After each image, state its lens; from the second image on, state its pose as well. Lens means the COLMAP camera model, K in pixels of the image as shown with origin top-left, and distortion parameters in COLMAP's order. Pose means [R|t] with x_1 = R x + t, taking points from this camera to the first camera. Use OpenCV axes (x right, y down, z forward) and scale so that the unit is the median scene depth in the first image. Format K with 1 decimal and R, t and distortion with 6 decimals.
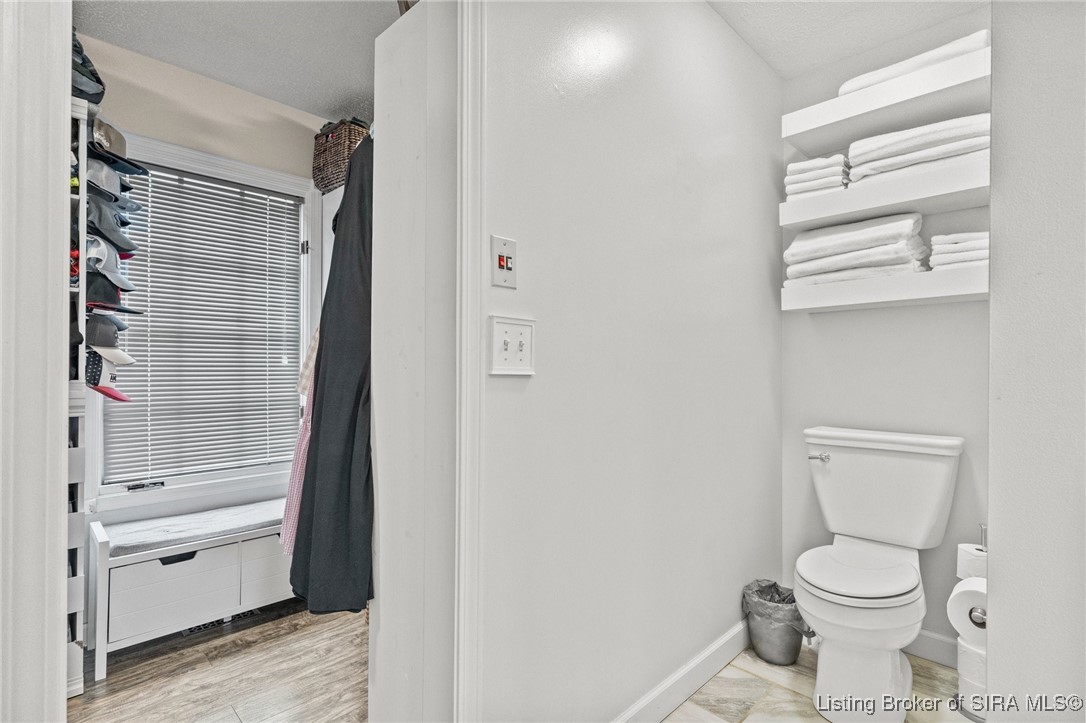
lens RADIAL K [[522.7, 0, 538.8], [0, 522.7, 361.9], [0, 0, 1]] dist [-0.000644, 0.000675]
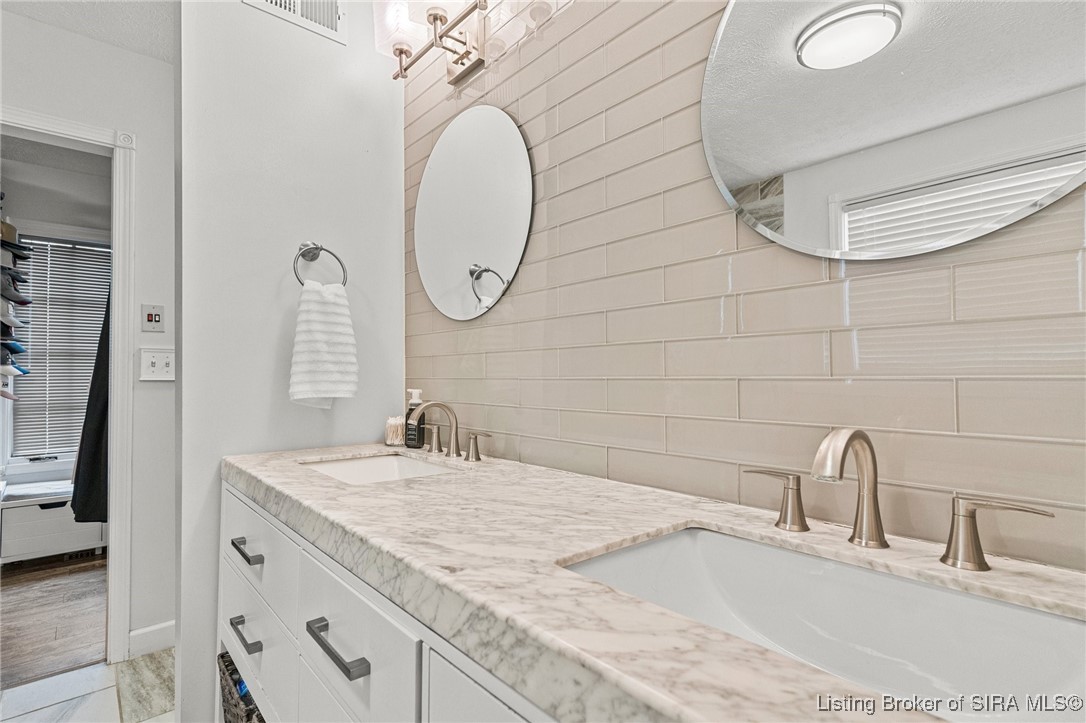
lens RADIAL K [[522.7, 0, 547.4], [0, 522.7, 365.5], [0, 0, 1]] dist [-0.000644, 0.000675]
pose [[0.998454, -0.006022, -0.055265, 0.823717], [0.005493, 0.999938, -0.009730, -0.001286], [0.055320, 0.009411, 0.998424, -0.425166]]
